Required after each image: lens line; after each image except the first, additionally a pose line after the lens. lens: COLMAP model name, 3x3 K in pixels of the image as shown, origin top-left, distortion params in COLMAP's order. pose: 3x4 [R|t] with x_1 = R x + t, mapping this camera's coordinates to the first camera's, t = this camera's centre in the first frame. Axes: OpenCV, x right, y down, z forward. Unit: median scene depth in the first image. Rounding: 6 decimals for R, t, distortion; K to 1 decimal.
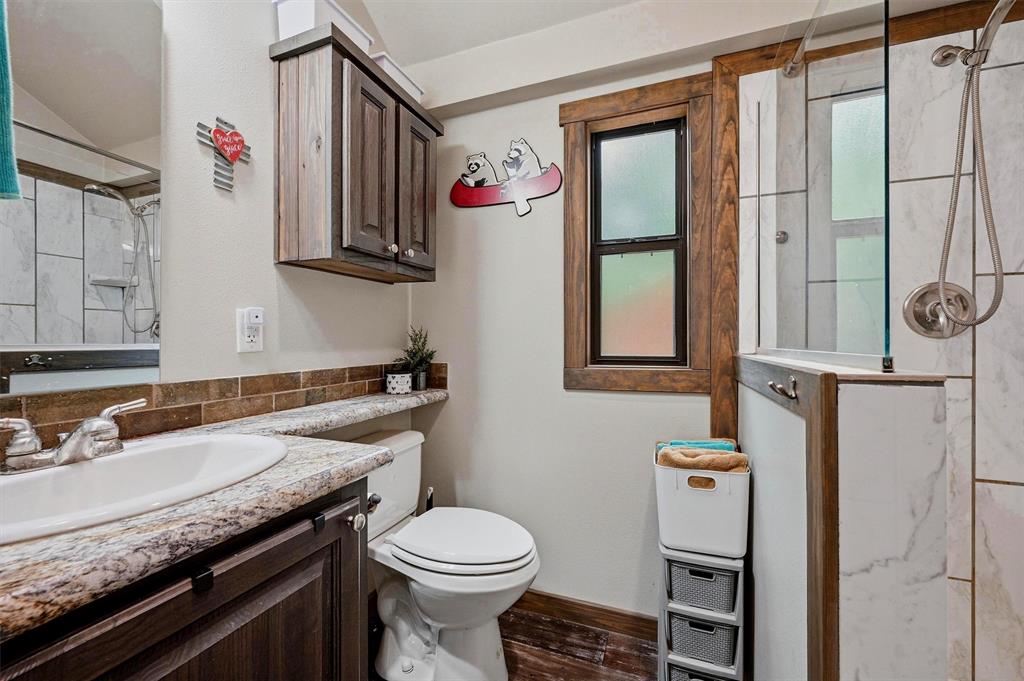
lens RADIAL K [[400.5, 0, 511.2], [0, 400.5, 336.4], [0, 0, 1]] dist [-0.001021, 0.000130]
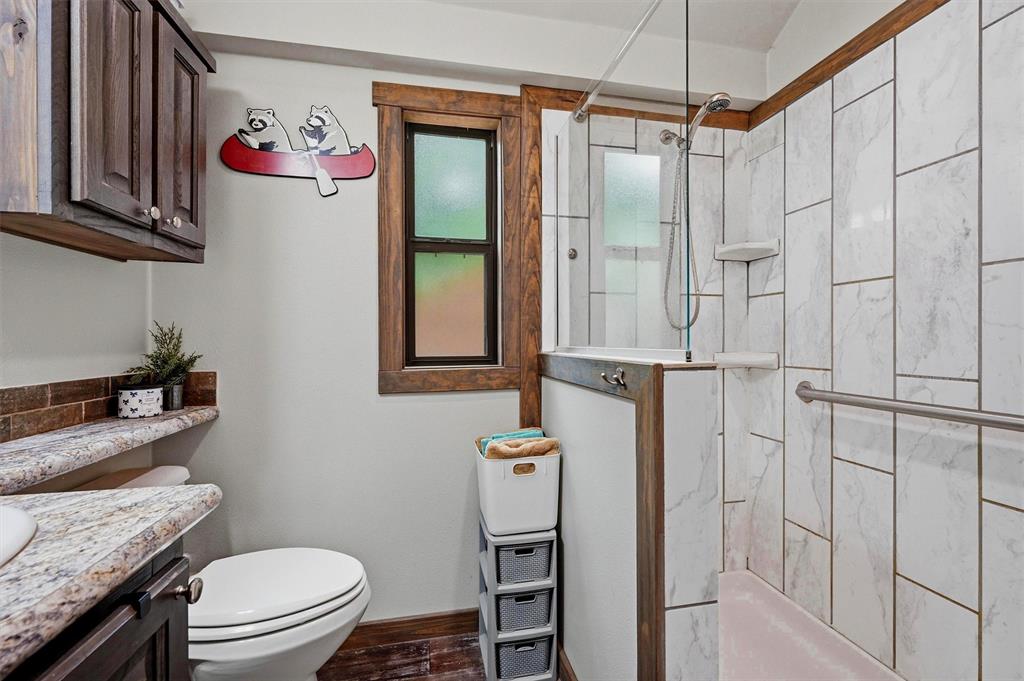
lens RADIAL K [[420.6, 0, 516.9], [0, 420.6, 338.0], [0, 0, 1]] dist [-0.000638, 0.000108]
pose [[0.850431, 0.000019, 0.526086, -0.121544], [-0.001202, 0.999997, 0.001906, 0.001324], [-0.526085, -0.002253, 0.850429, 0.018417]]
